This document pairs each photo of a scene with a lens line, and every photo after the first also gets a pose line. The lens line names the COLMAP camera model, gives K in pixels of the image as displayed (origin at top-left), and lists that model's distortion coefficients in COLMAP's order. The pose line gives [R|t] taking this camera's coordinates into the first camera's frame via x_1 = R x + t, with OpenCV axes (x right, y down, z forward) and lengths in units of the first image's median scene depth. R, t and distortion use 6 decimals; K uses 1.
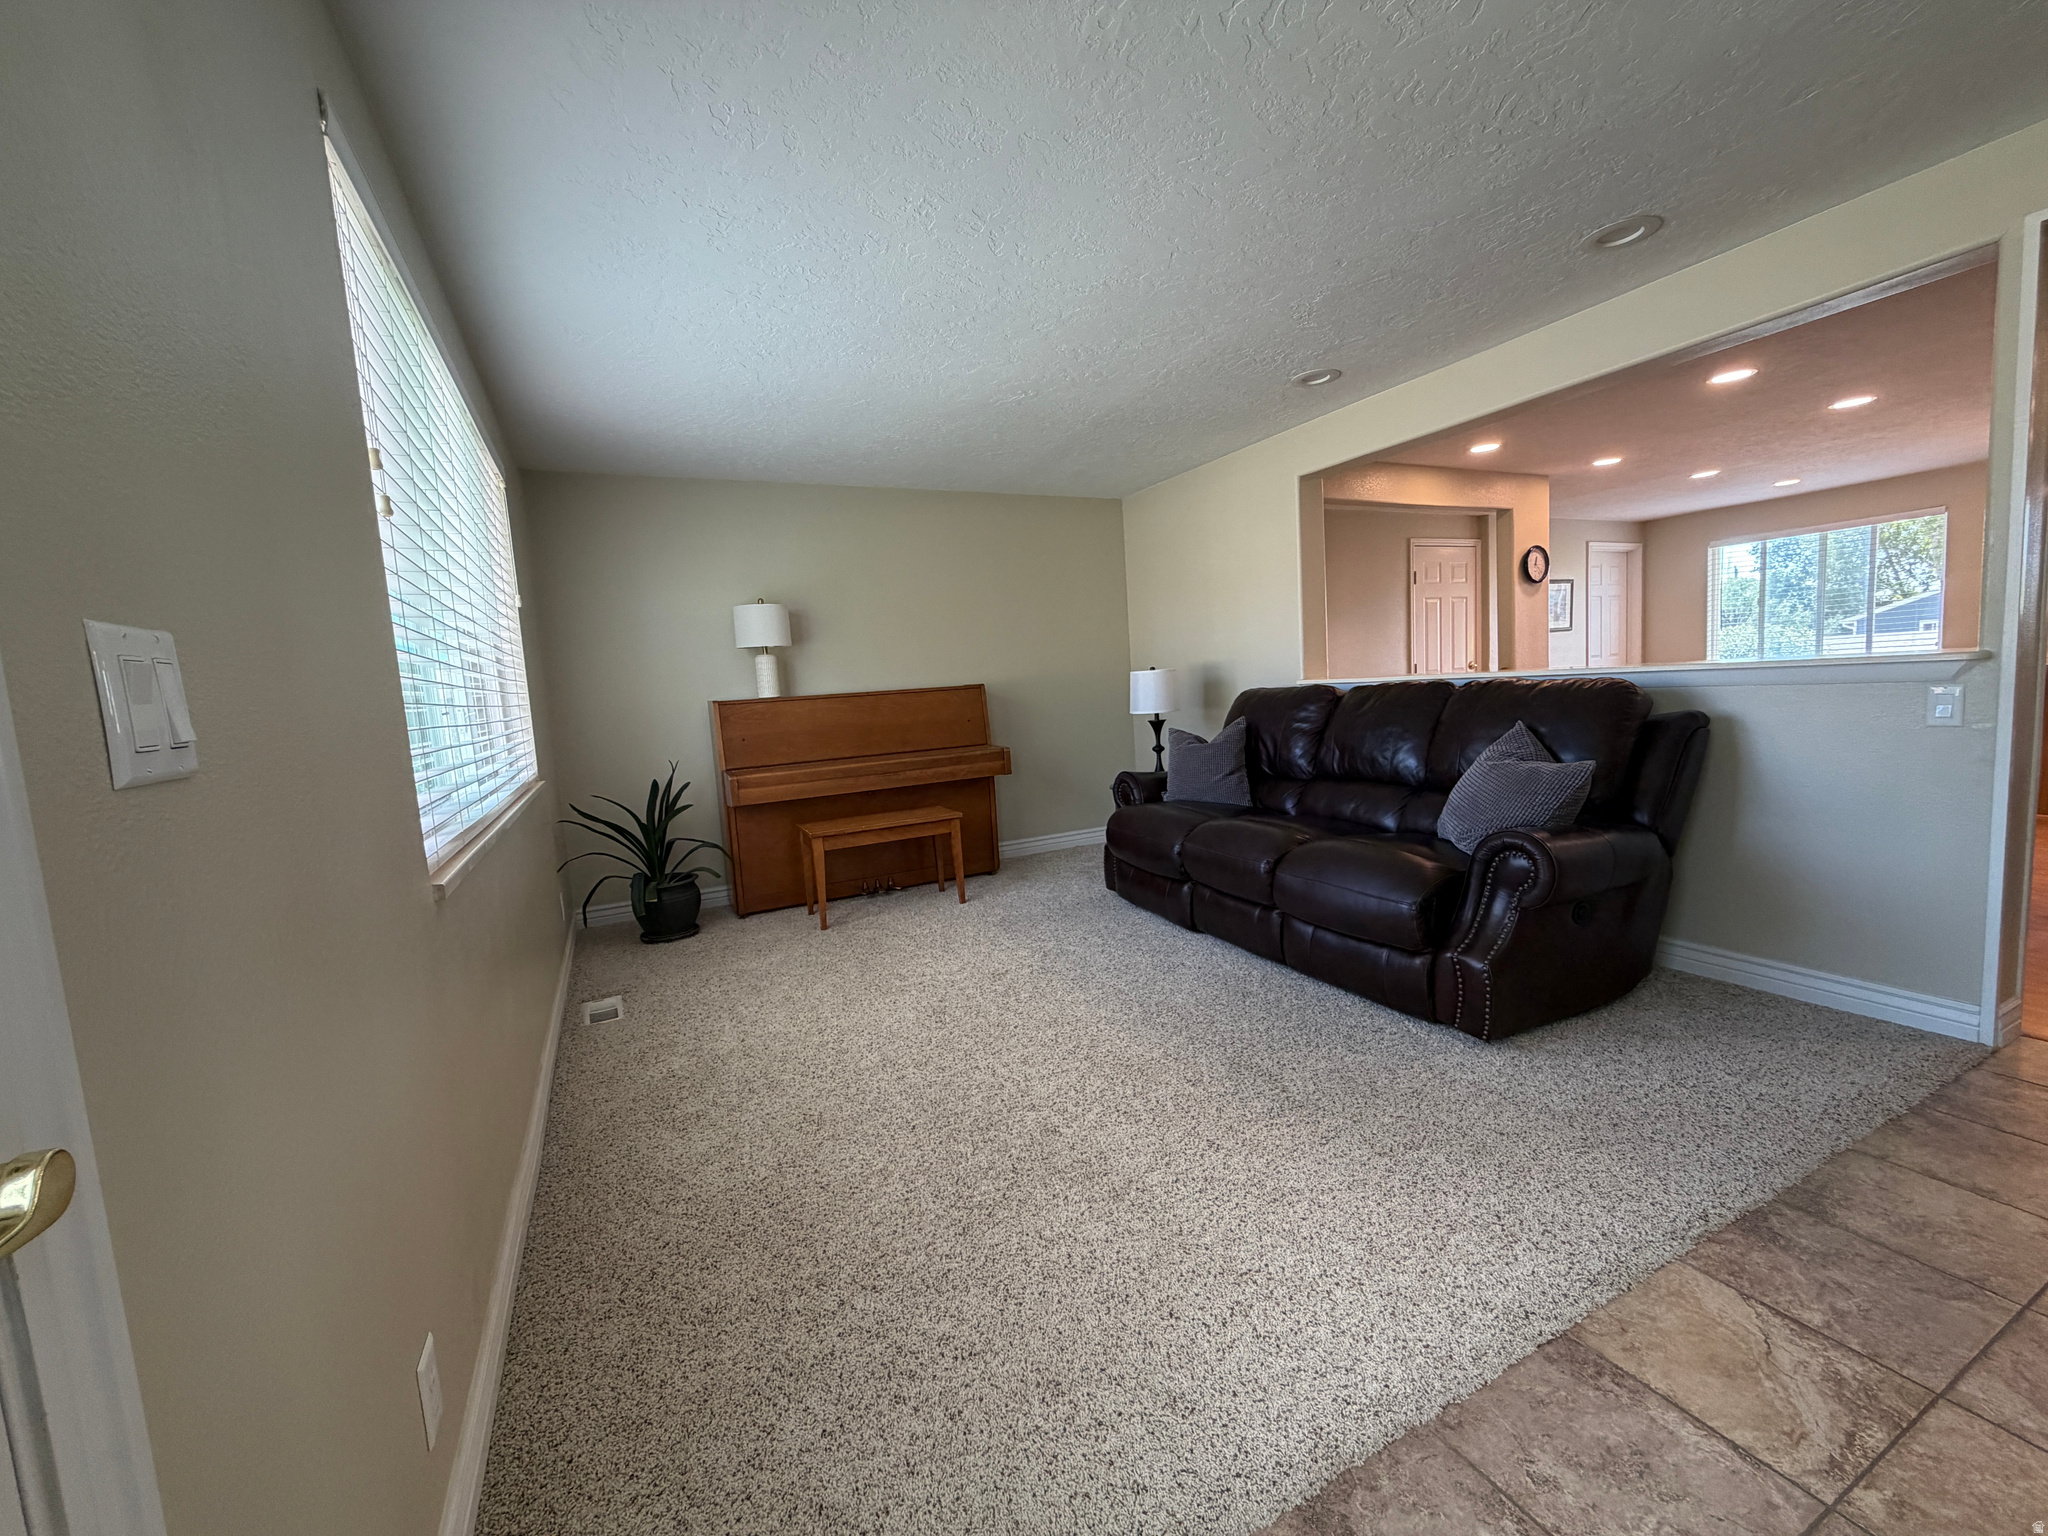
lens RADIAL K [[815.9, 0, 1018.5], [0, 815.9, 767.6], [0, 0, 1]] dist [0.000251, -0.000087]
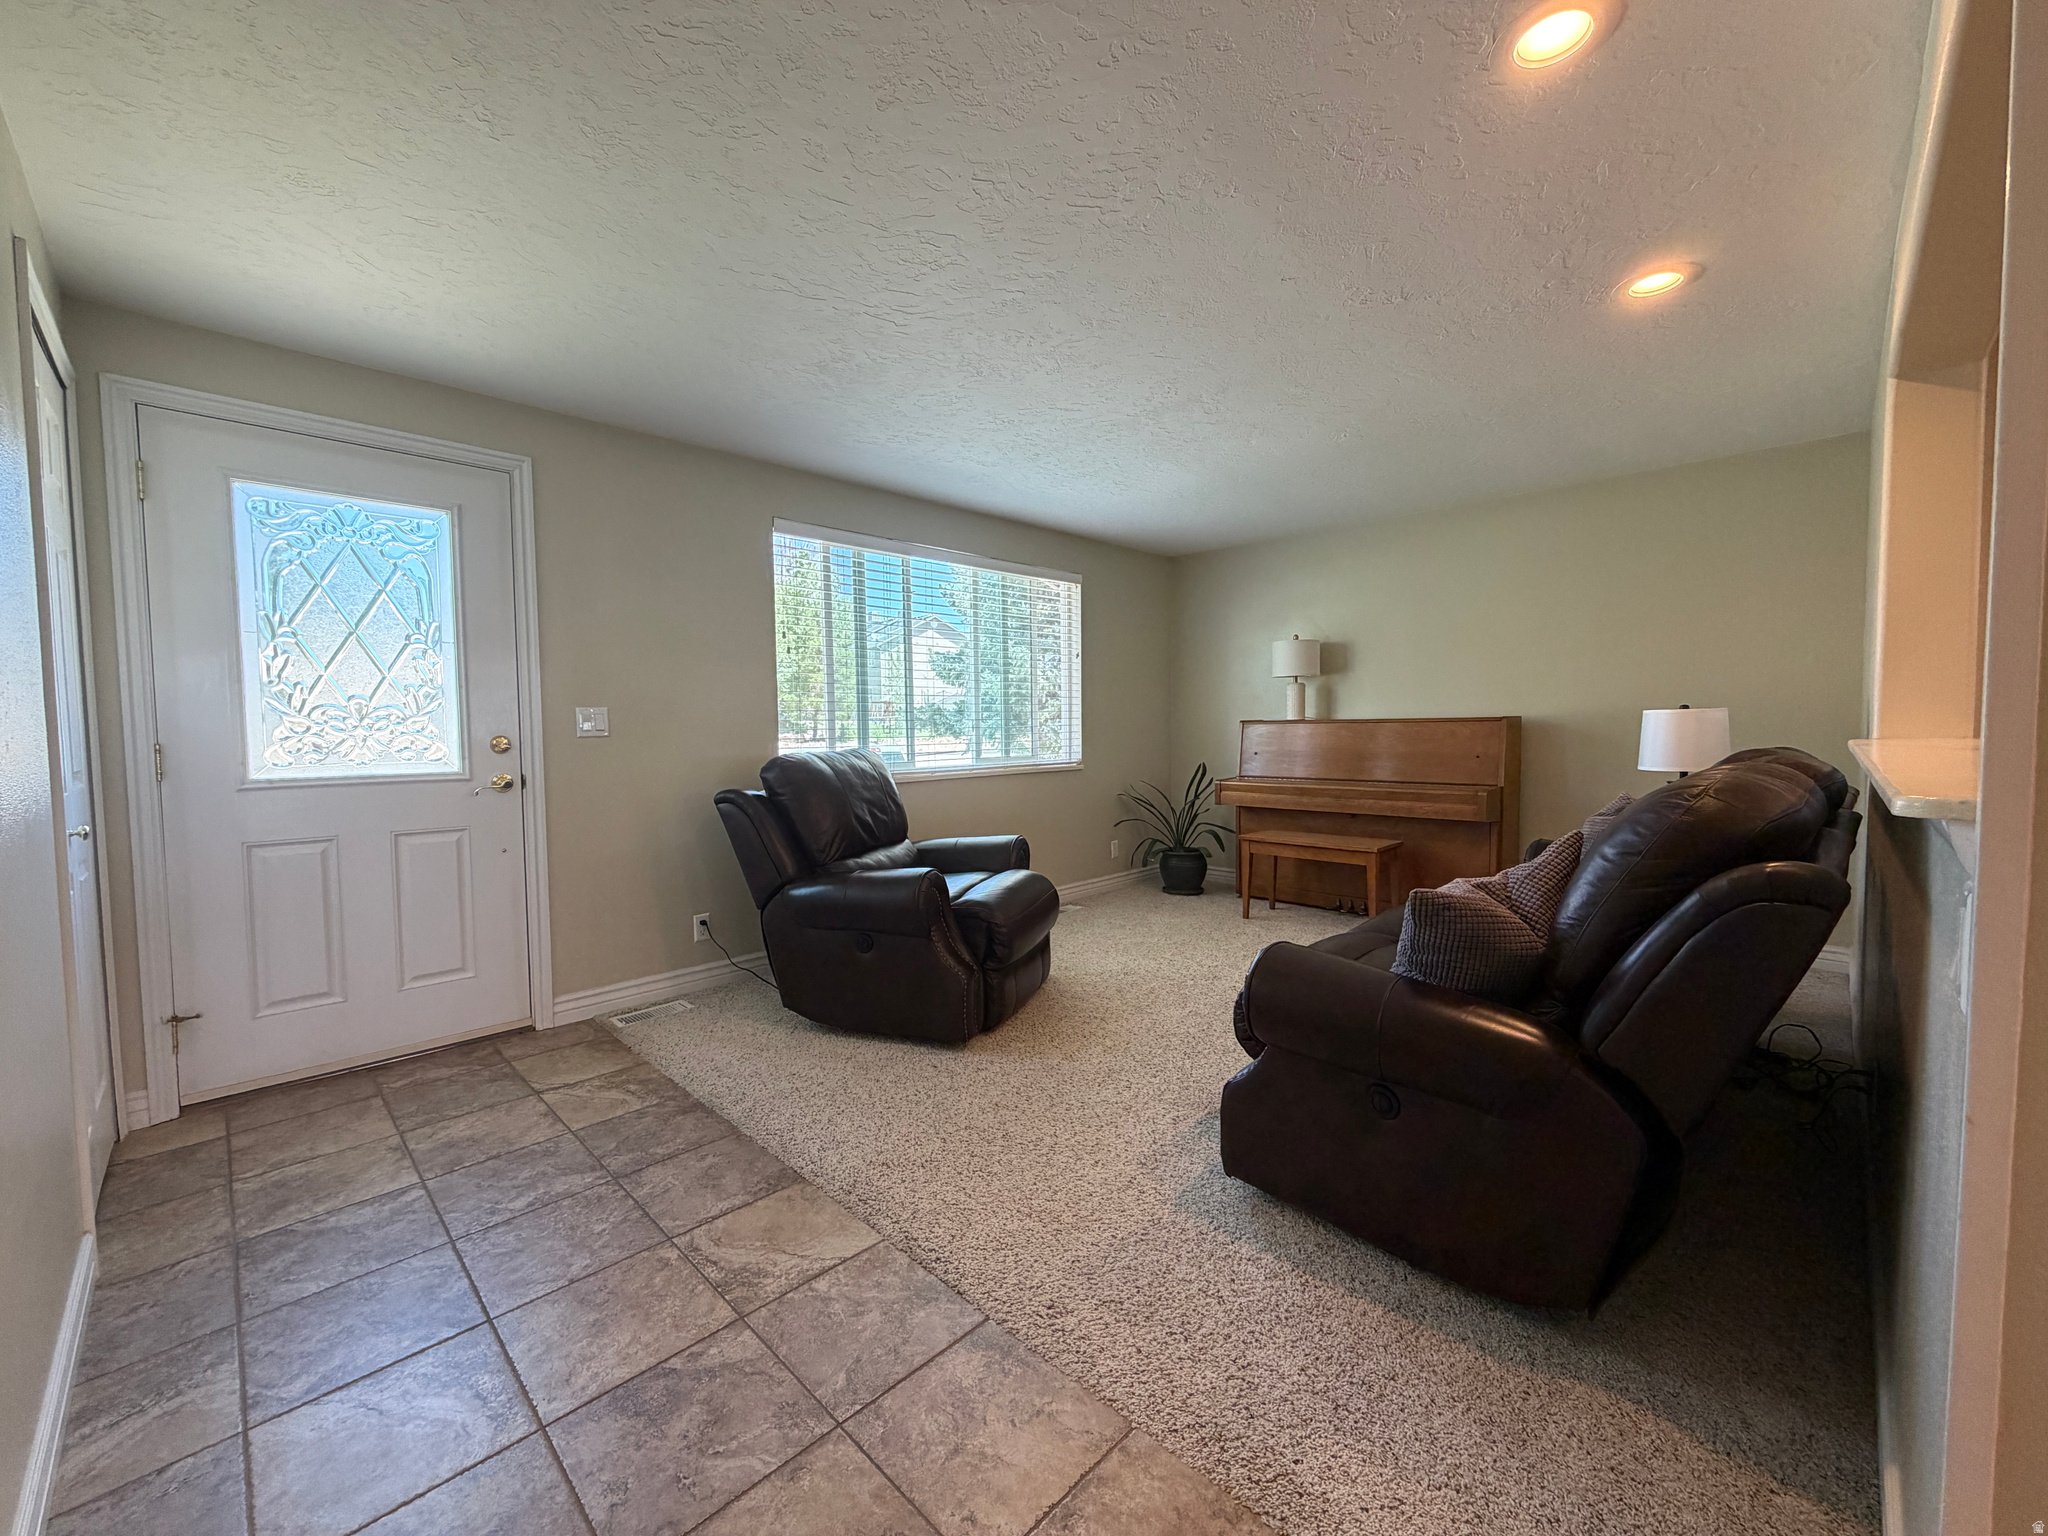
lens RADIAL K [[814.3, 0, 1018.6], [0, 814.3, 767.6], [0, 0, 1]] dist [0.000364, -0.000098]
pose [[0.326393, 0.109273, -0.938897, 0.737020], [-0.106548, 0.991218, 0.078322, -0.075410], [0.939210, 0.074474, 0.335169, 0.281595]]
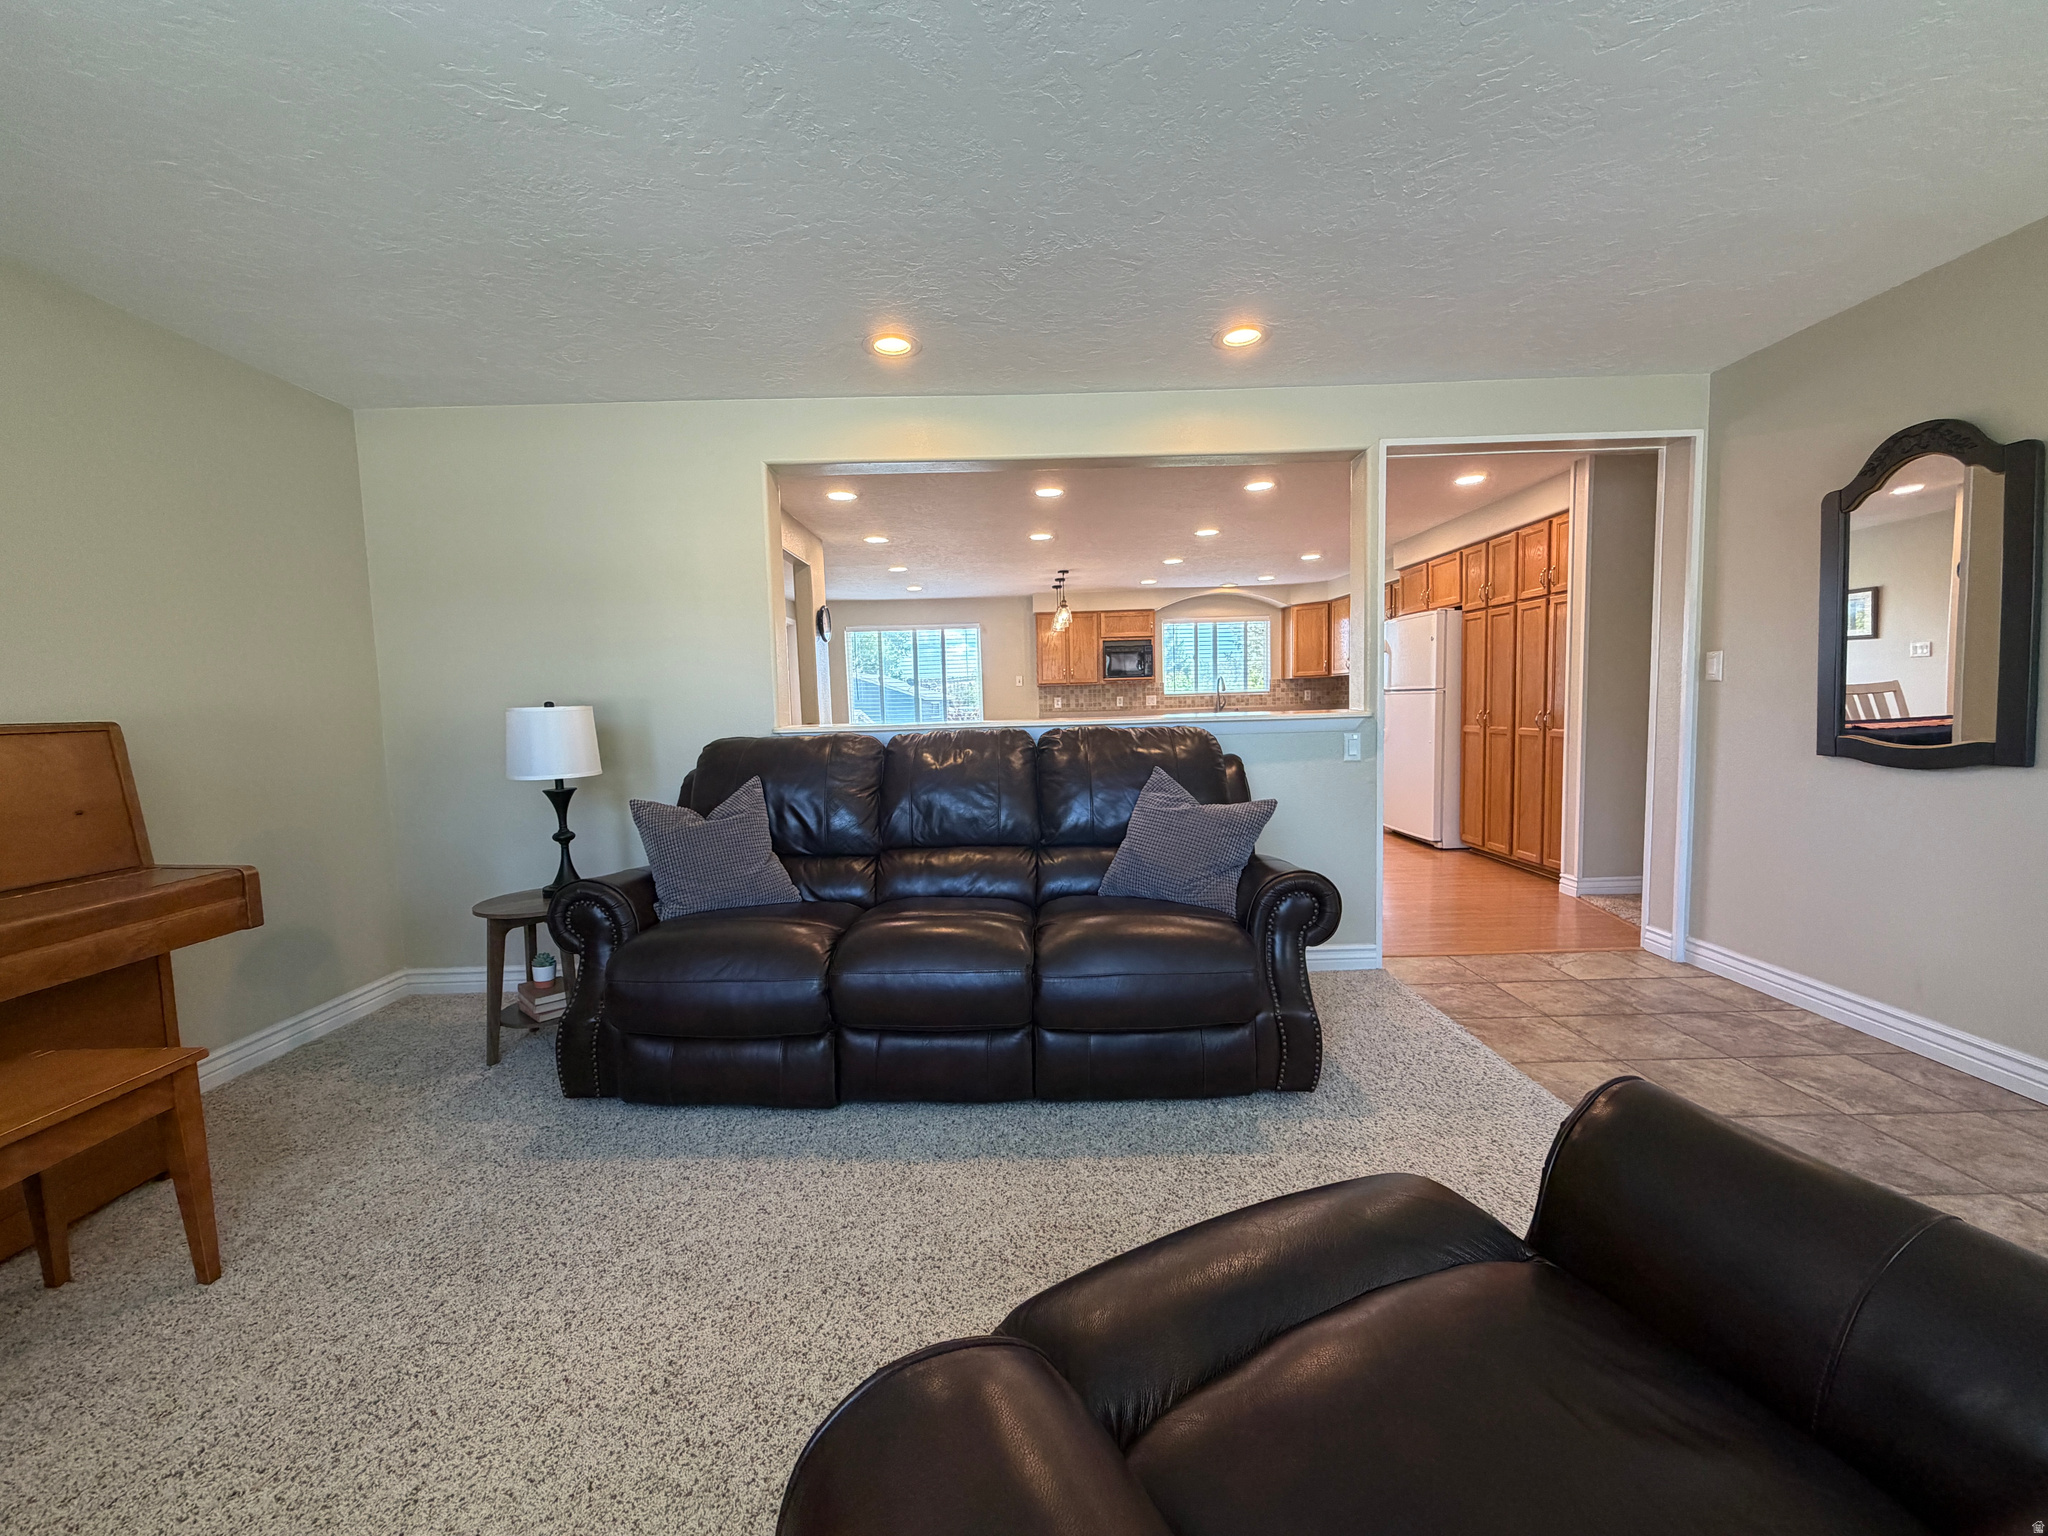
lens RADIAL K [[815.9, 0, 1018.5], [0, 815.9, 767.6], [0, 0, 1]] dist [0.000251, -0.000087]
pose [[0.437599, -0.020511, 0.898936, -0.262155], [0.091799, 0.995535, -0.021972, -0.034852], [-0.894472, 0.092136, 0.437528, 0.501401]]
